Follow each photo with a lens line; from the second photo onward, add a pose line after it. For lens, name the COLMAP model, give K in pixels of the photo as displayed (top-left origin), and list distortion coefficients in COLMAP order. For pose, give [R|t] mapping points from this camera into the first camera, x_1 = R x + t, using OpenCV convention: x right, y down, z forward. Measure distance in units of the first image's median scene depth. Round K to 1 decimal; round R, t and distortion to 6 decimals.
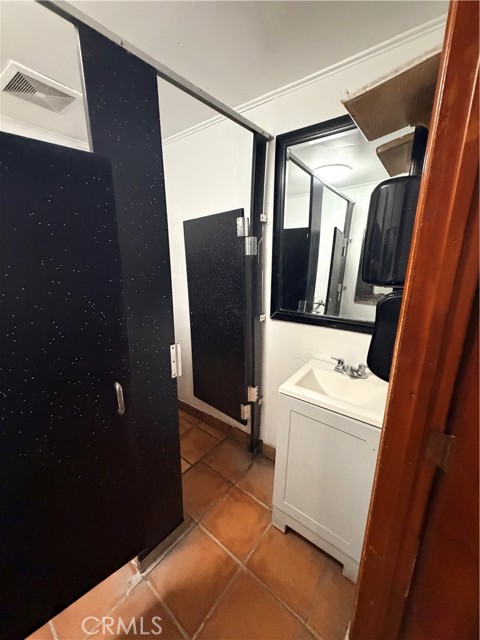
lens RADIAL K [[255.0, 0, 240.5], [0, 255.0, 318.7], [0, 0, 1]] dist [-0.000426, -0.000299]
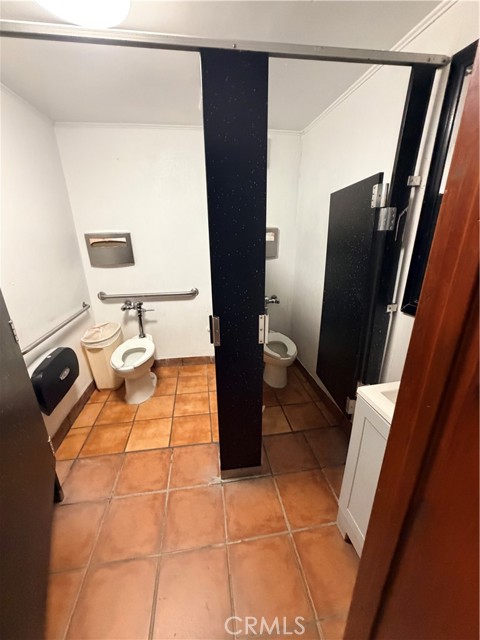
lens RADIAL K [[255.0, 0, 240.5], [0, 255.0, 318.7], [0, 0, 1]] dist [-0.000426, -0.000299]
pose [[0.737444, 0.208380, -0.642459, 0.294527], [-0.143190, 0.977829, 0.152796, -0.029992], [0.660055, -0.020685, 0.750932, 0.067319]]
